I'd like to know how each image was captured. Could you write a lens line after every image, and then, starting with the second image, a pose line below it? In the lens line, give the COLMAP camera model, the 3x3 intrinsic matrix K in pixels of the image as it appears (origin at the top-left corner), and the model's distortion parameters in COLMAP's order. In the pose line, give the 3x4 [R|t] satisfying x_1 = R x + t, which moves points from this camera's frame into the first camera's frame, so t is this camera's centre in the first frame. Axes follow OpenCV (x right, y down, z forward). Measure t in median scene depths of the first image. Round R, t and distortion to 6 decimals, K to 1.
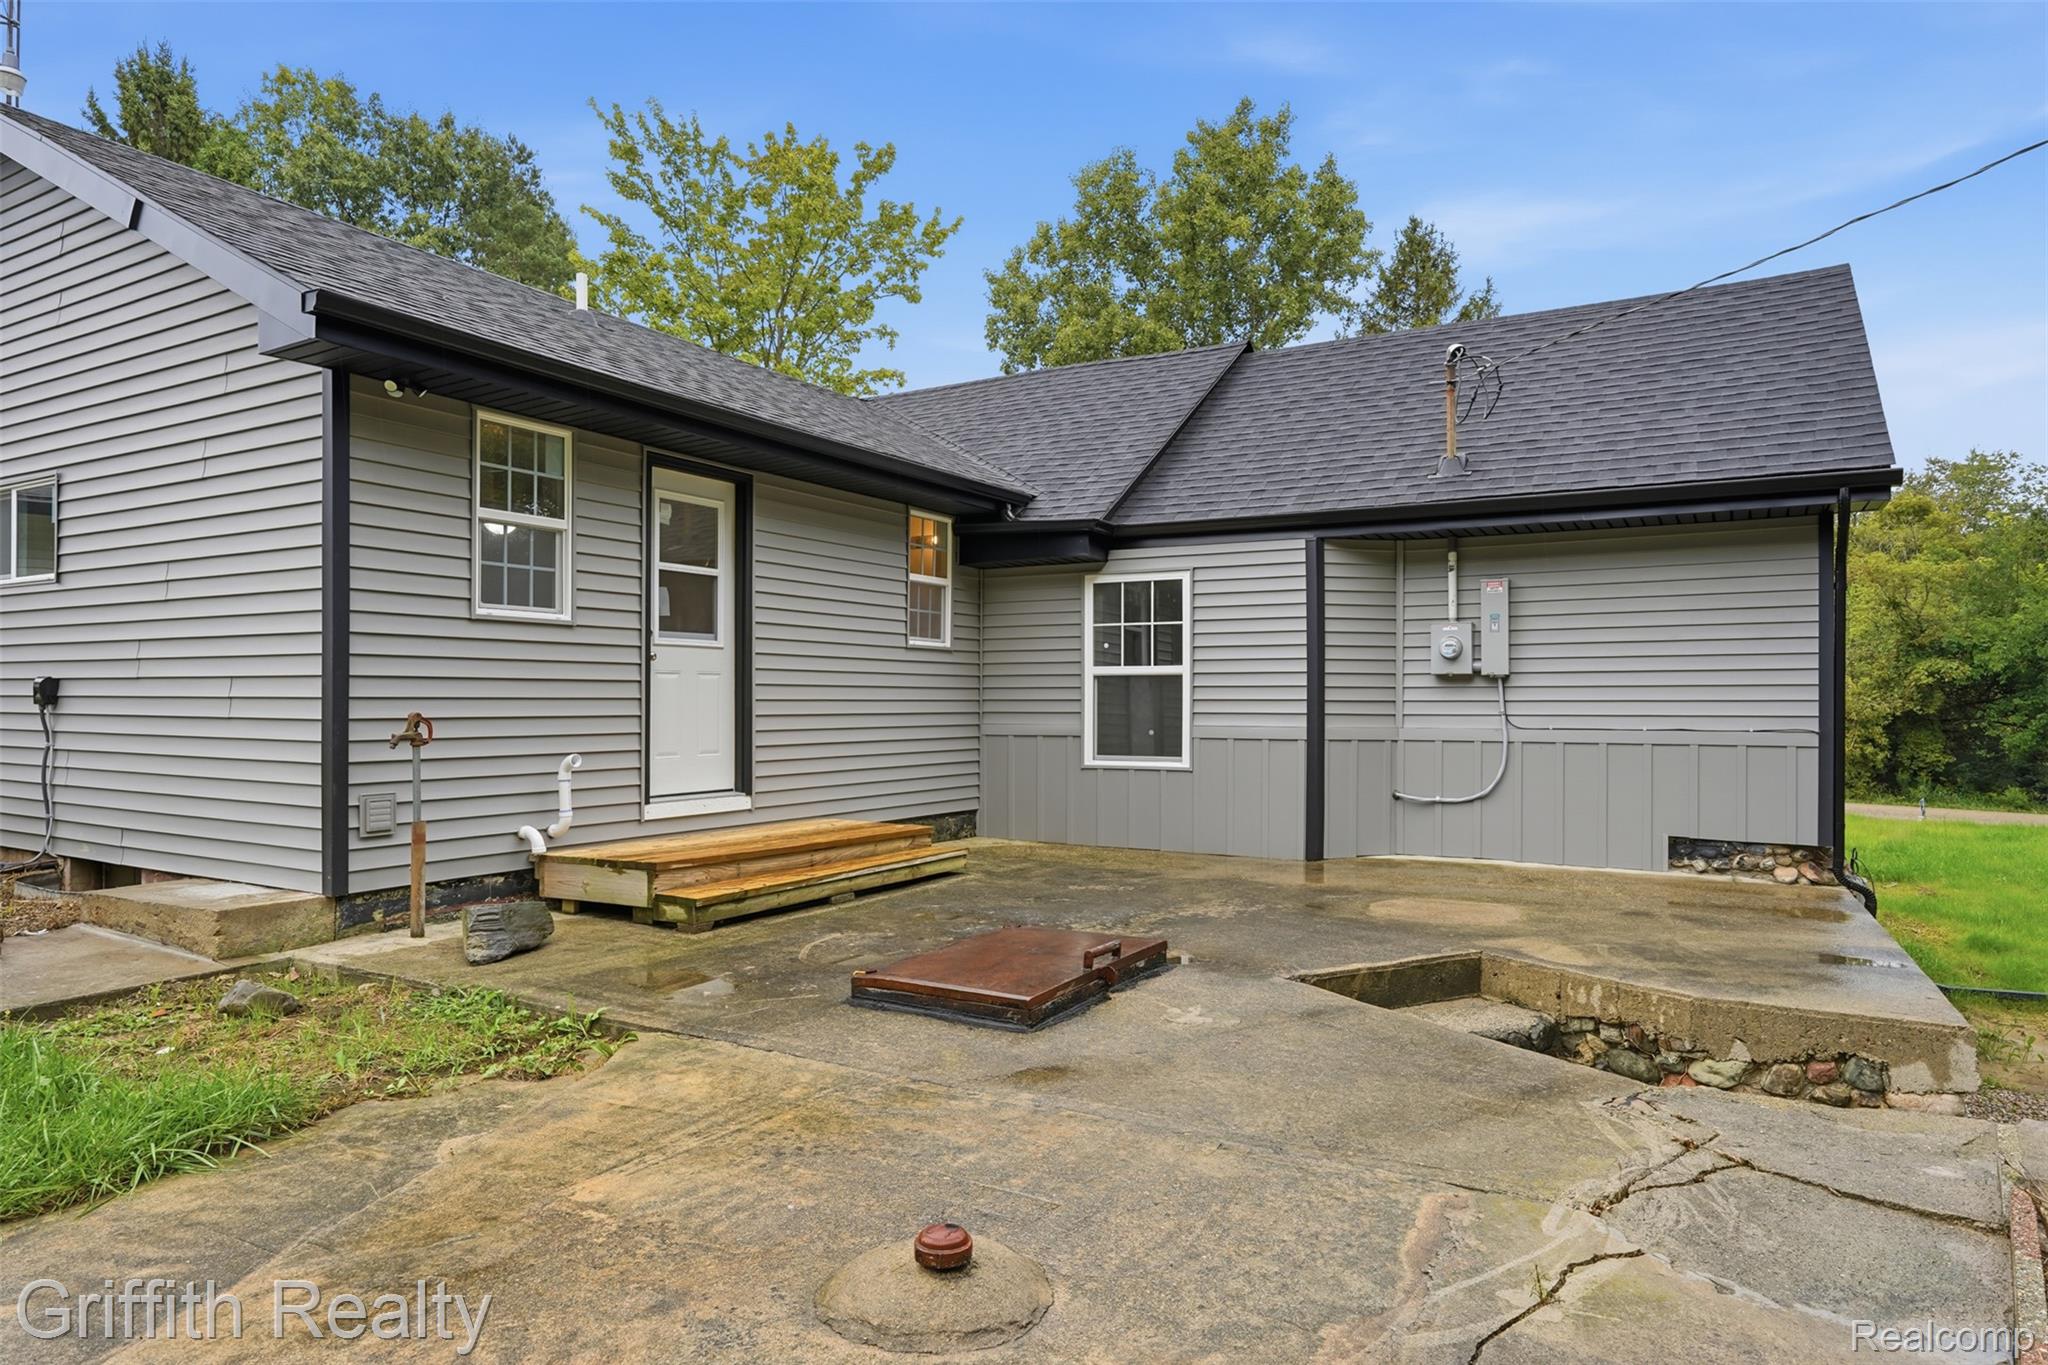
lens RADIAL K [[1280.4, 0, 1019.8], [0, 1280.4, 690.3], [0, 0, 1]] dist [-0.000790, 0.006383]
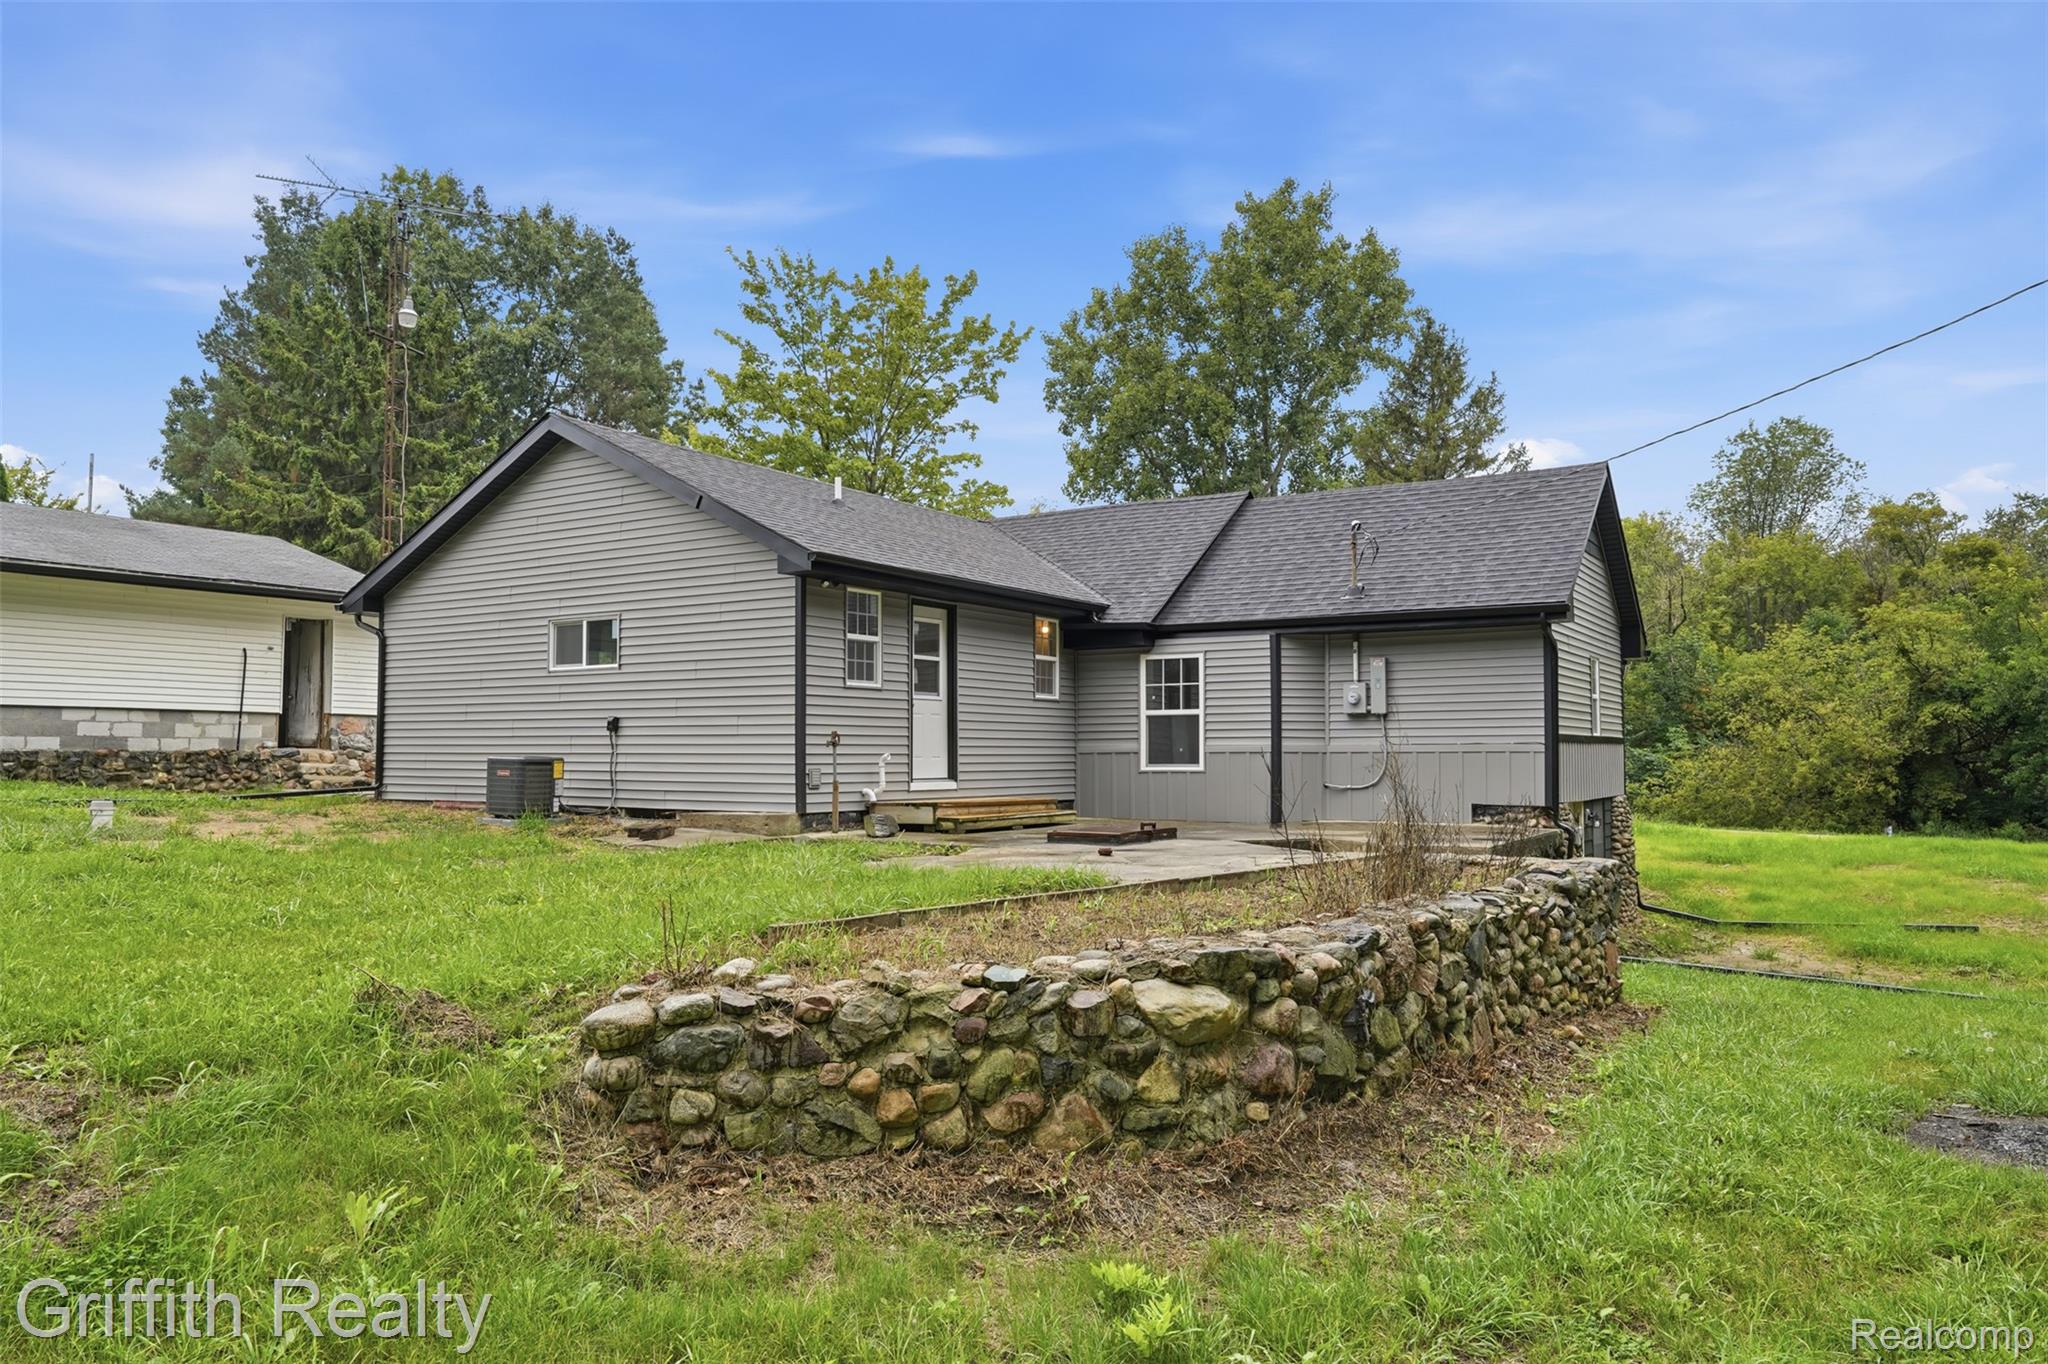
lens RADIAL K [[1280.4, 0, 1025.1], [0, 1280.4, 678.2], [0, 0, 1]] dist [-0.000790, 0.006383]
pose [[0.999178, -0.005756, -0.040128, -0.008591], [0.003865, 0.998886, -0.047037, 0.004664], [0.040354, 0.046843, 0.998087, -0.177868]]
